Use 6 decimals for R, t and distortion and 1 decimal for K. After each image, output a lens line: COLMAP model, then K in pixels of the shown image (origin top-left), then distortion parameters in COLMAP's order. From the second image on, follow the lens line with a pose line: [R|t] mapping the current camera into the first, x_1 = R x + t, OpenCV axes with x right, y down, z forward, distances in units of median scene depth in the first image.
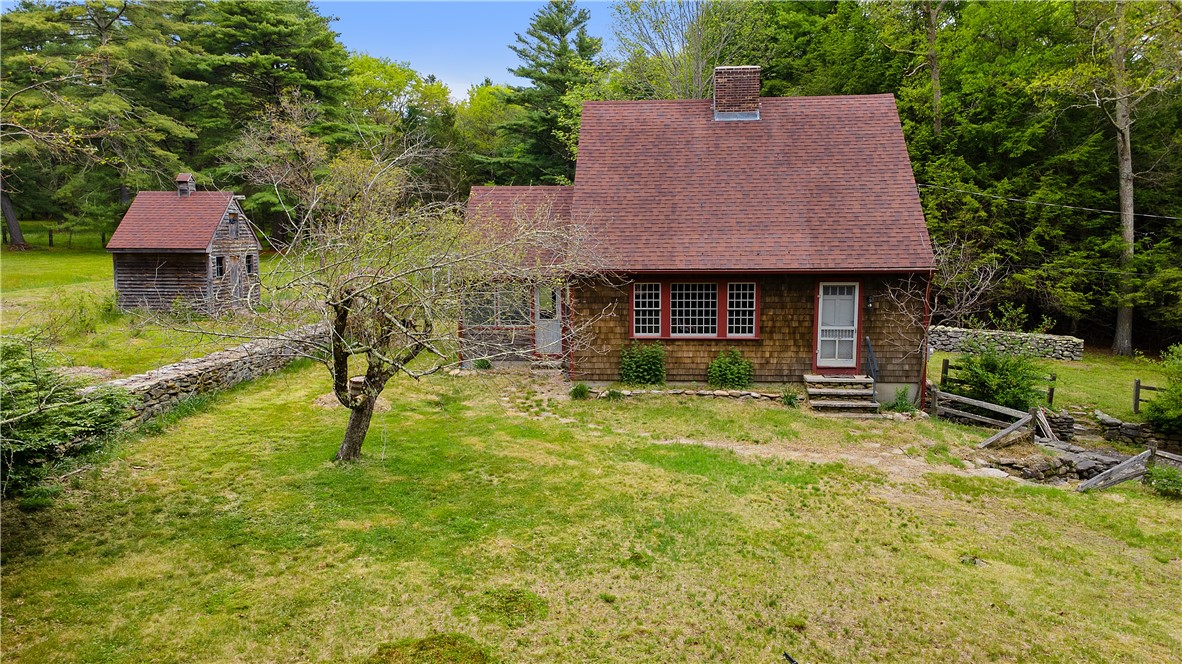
lens RADIAL K [[860.1, 0, 585.4], [0, 860.1, 331.3], [0, 0, 1]] dist [0.042794, 0.010534]
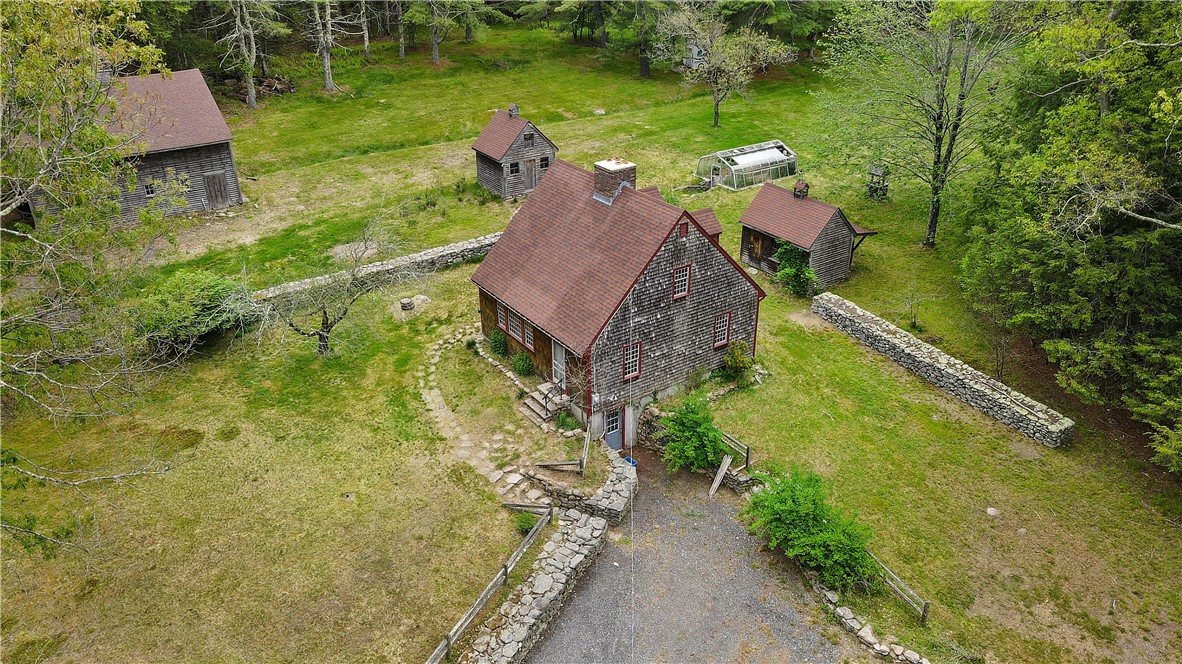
lens RADIAL K [[860.1, 0, 589.9], [0, 860.1, 333.3], [0, 0, 1]] dist [0.042794, 0.010534]
pose [[0.645475, 0.351831, -0.677921, 1.388600], [-0.085371, 0.915258, 0.393720, -0.692405], [0.758995, -0.196262, 0.620812, 0.045173]]
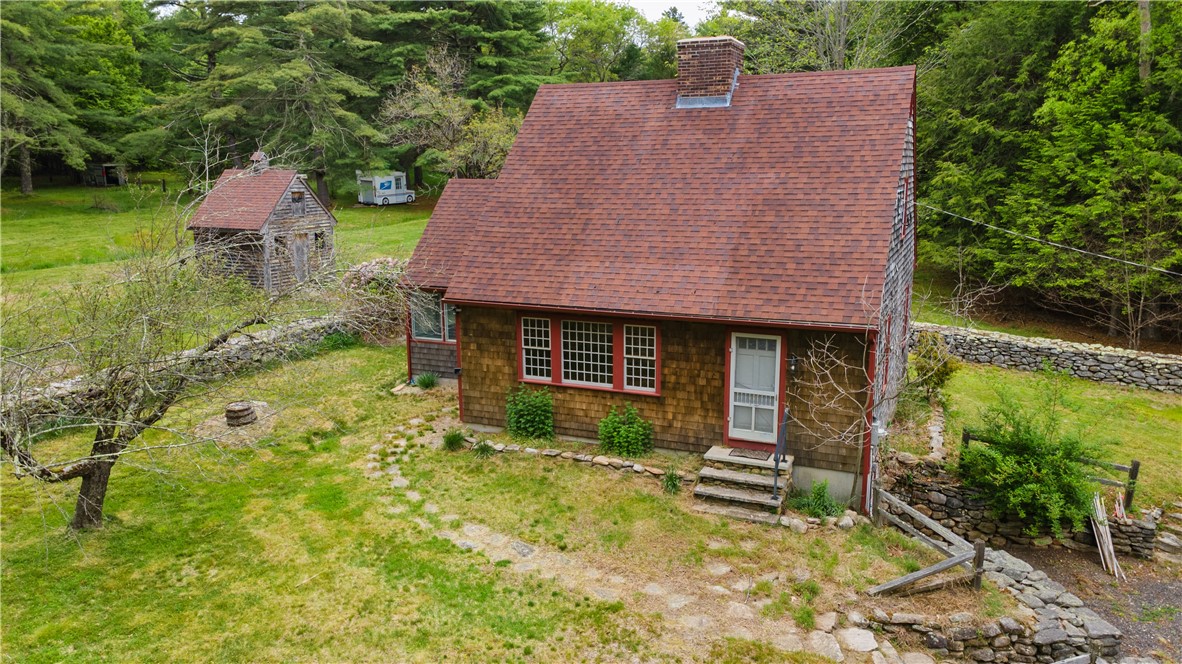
lens RADIAL K [[860.1, 0, 587.2], [0, 860.1, 328.1], [0, 0, 1]] dist [0.042794, 0.010534]
pose [[0.948394, 0.059263, -0.311507, 0.379978], [-0.034718, 0.995881, 0.083761, -0.117970], [0.315188, -0.068623, 0.946545, 0.222639]]
